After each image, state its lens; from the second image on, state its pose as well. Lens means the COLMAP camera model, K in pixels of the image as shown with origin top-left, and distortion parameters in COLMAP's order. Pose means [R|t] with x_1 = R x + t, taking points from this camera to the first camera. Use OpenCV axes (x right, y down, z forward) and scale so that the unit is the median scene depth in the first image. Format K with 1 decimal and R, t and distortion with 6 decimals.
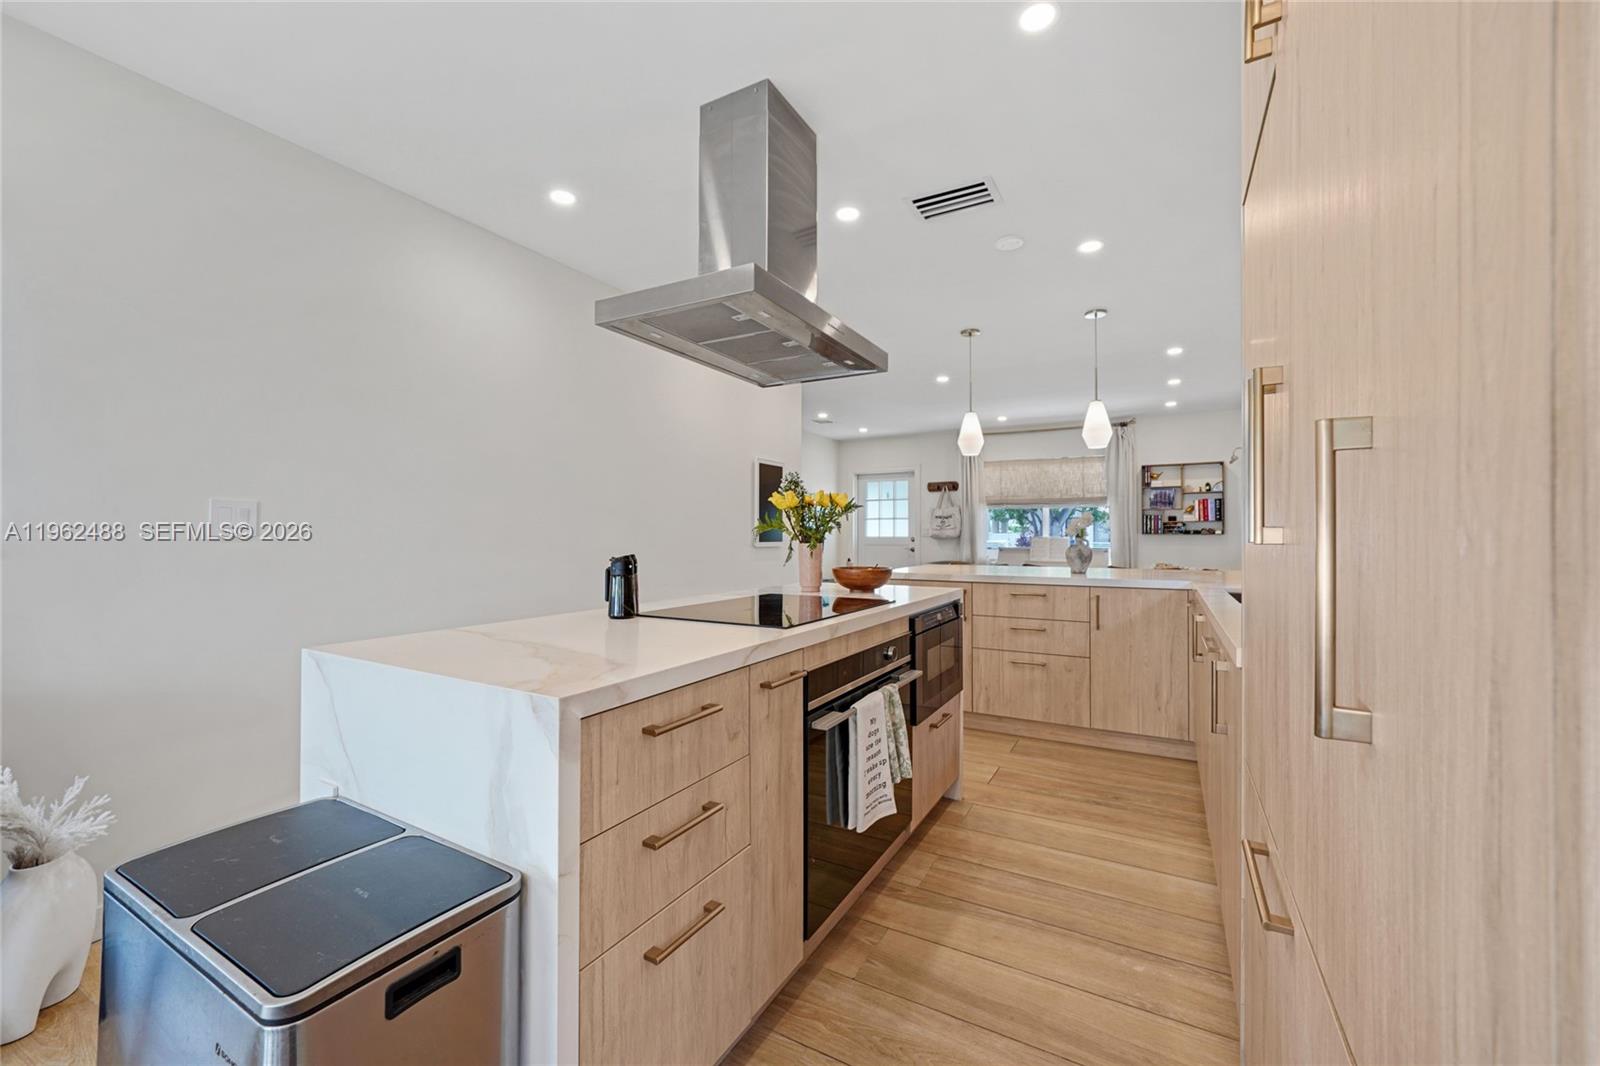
lens RADIAL K [[635.8, 0, 800.0], [0, 635.8, 533.0], [0, 0, 1]] dist [-0.000201, 0.000143]
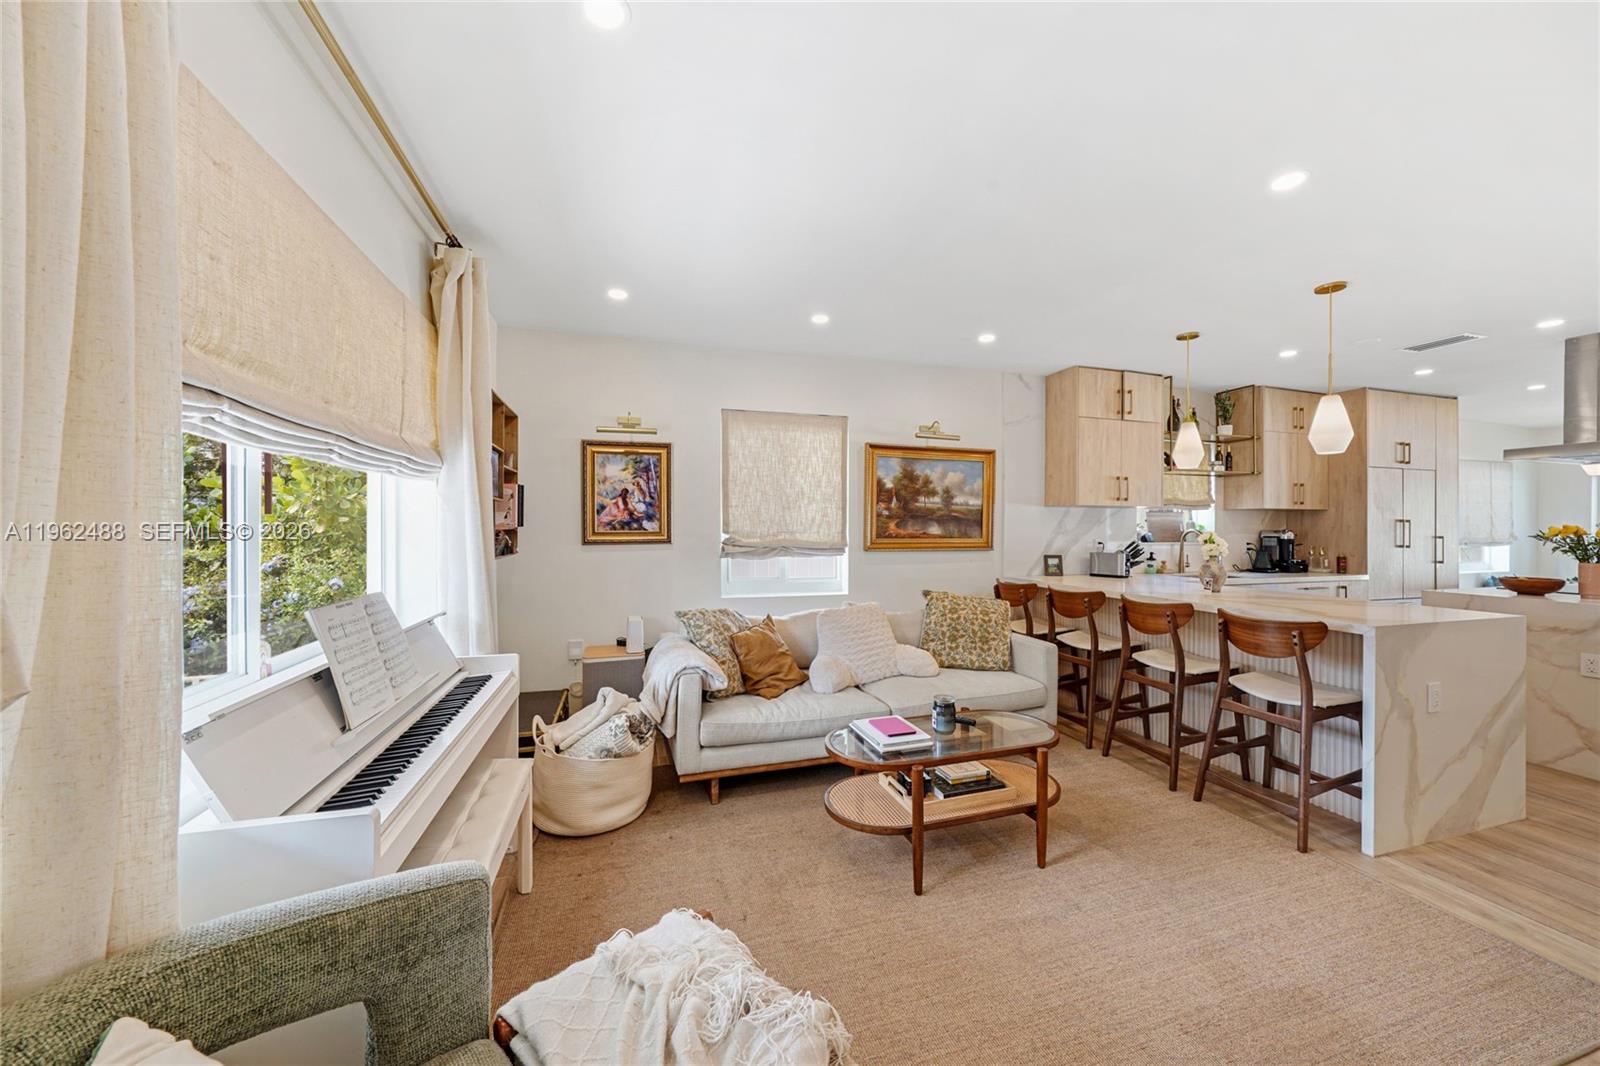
lens RADIAL K [[559.8, 0, 805.9], [0, 559.8, 529.9], [0, 0, 1]] dist [-0.012243, 0.000052]
pose [[-0.722880, -0.004550, 0.690959, 0.160233], [-0.004720, 0.999988, 0.001646, -0.017443], [-0.690957, -0.002071, -0.722892, 1.125494]]
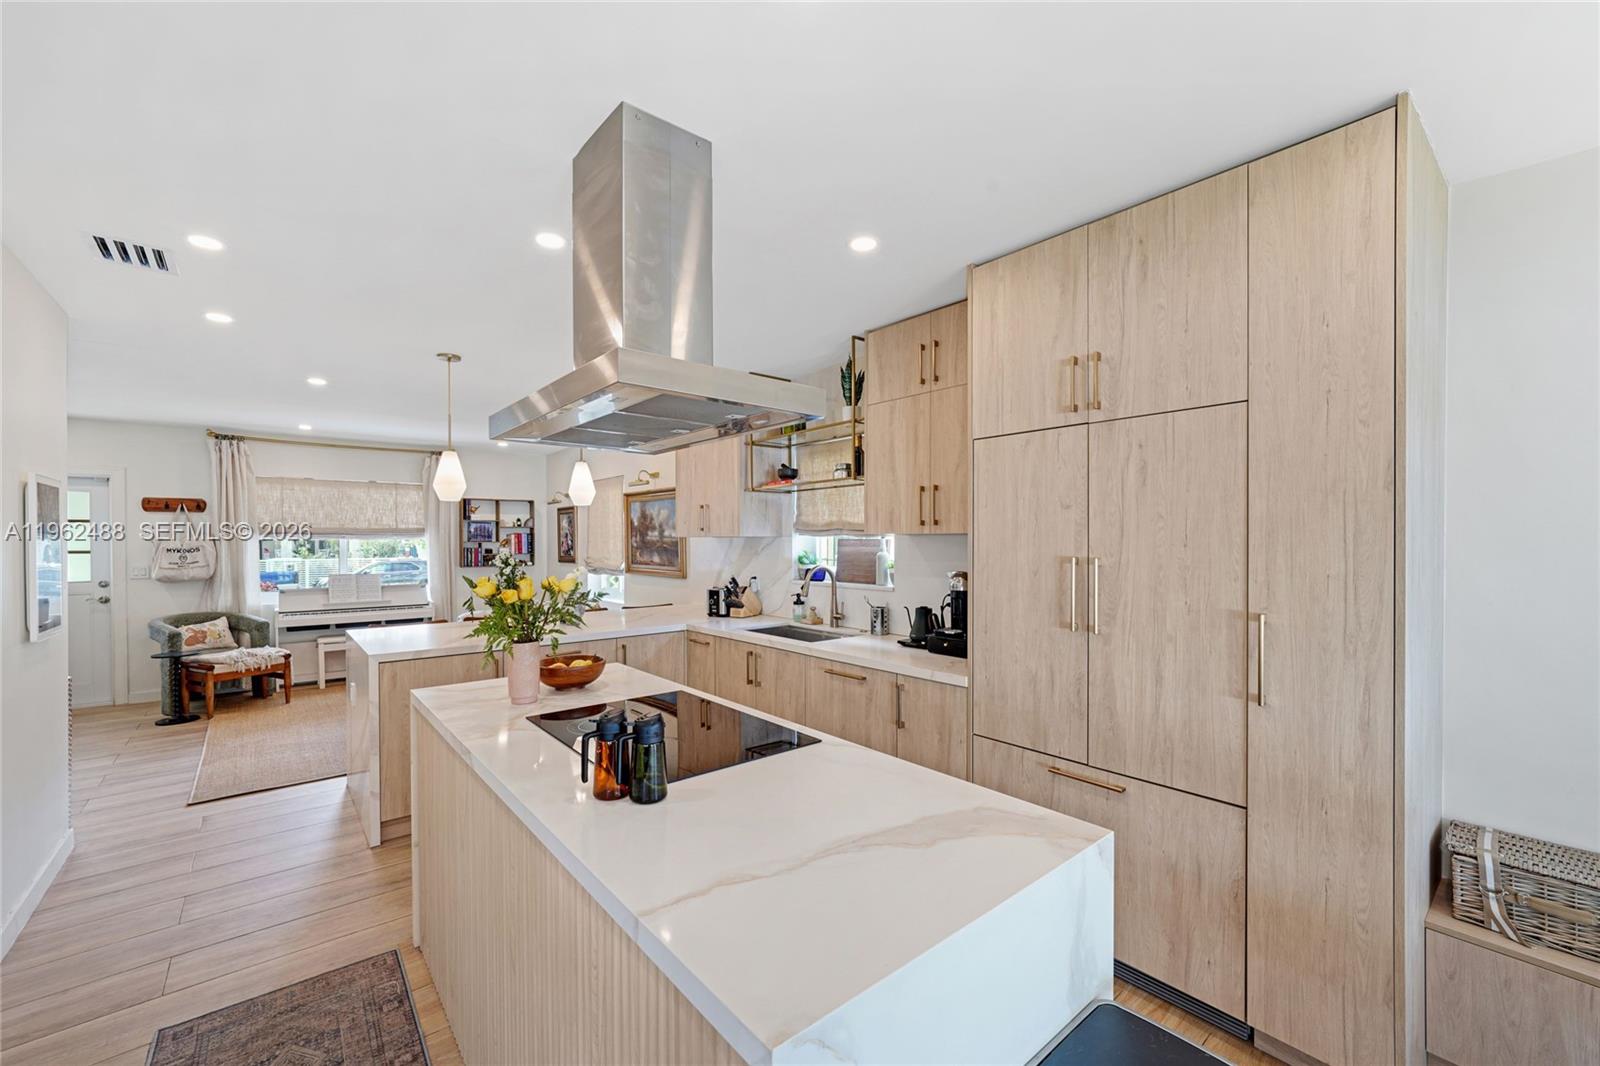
lens RADIAL K [[646.1, 0, 802.9], [0, 646.1, 545.9], [0, 0, 1]] dist [-0.009156, 0.004128]
pose [[0.347319, -0.011197, 0.937680, -0.230271], [0.003058, 0.999937, 0.010808, -0.041529], [-0.937742, -0.000887, 0.347332, 0.148239]]
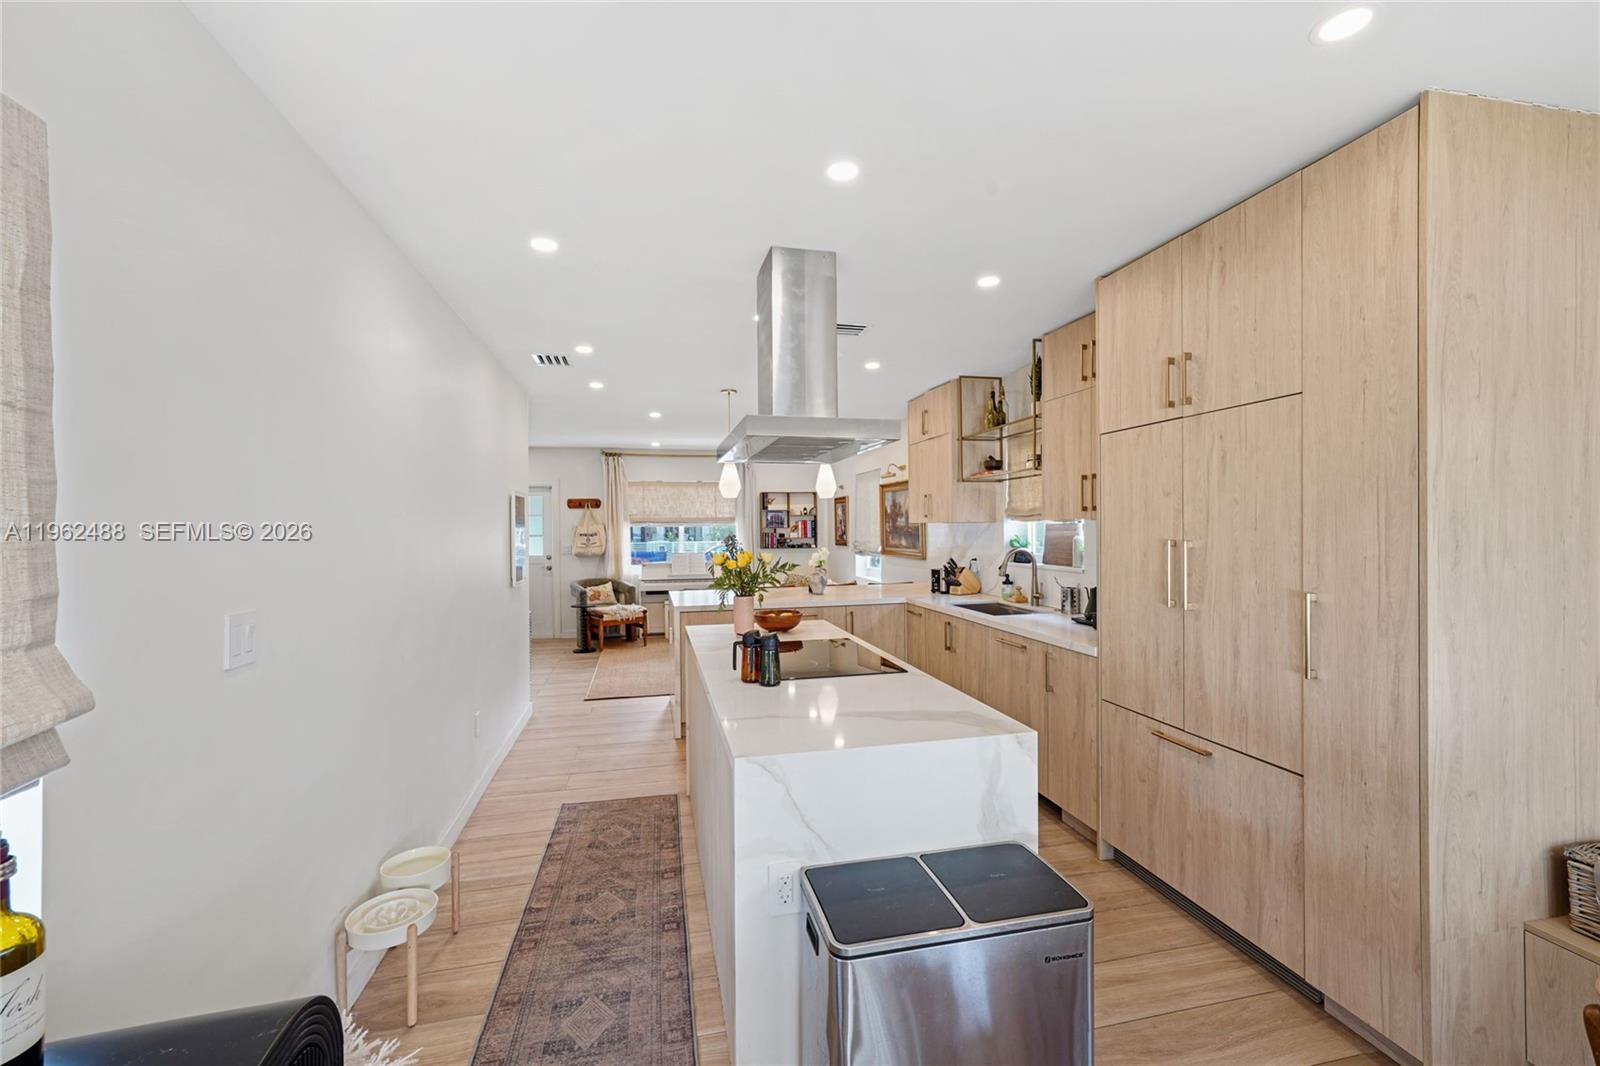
lens RADIAL K [[662.9, 0, 801.9], [0, 662.9, 529.1], [0, 0, 1]] dist [0.000055, 0.000279]
pose [[0.735037, -0.011422, 0.677930, -0.273631], [0.010750, 0.999929, 0.005192, -0.041979], [-0.677941, 0.003471, 0.735108, 0.011669]]
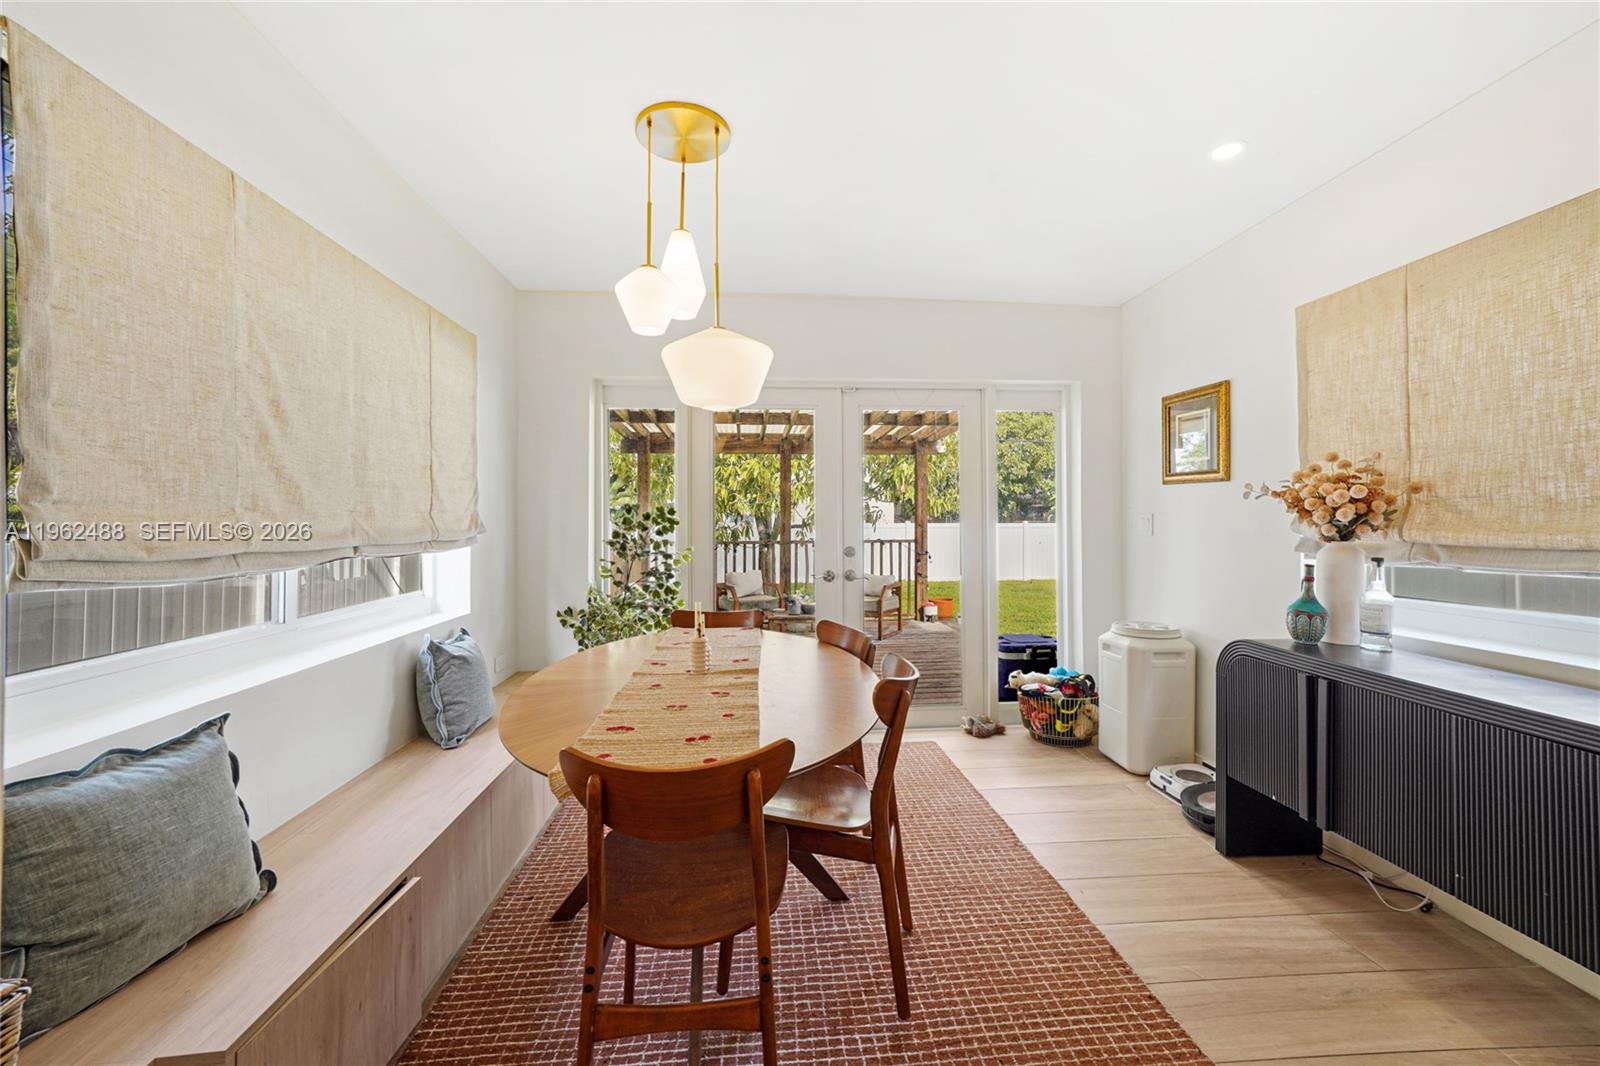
lens RADIAL K [[662.9, 0, 801.9], [0, 662.9, 529.1], [0, 0, 1]] dist [0.000055, 0.000279]
pose [[-0.823491, 0.006631, -0.567290, 0.013626], [0.001772, 0.999957, 0.009115, -0.010654], [0.567326, 0.006501, -0.823468, 0.148539]]
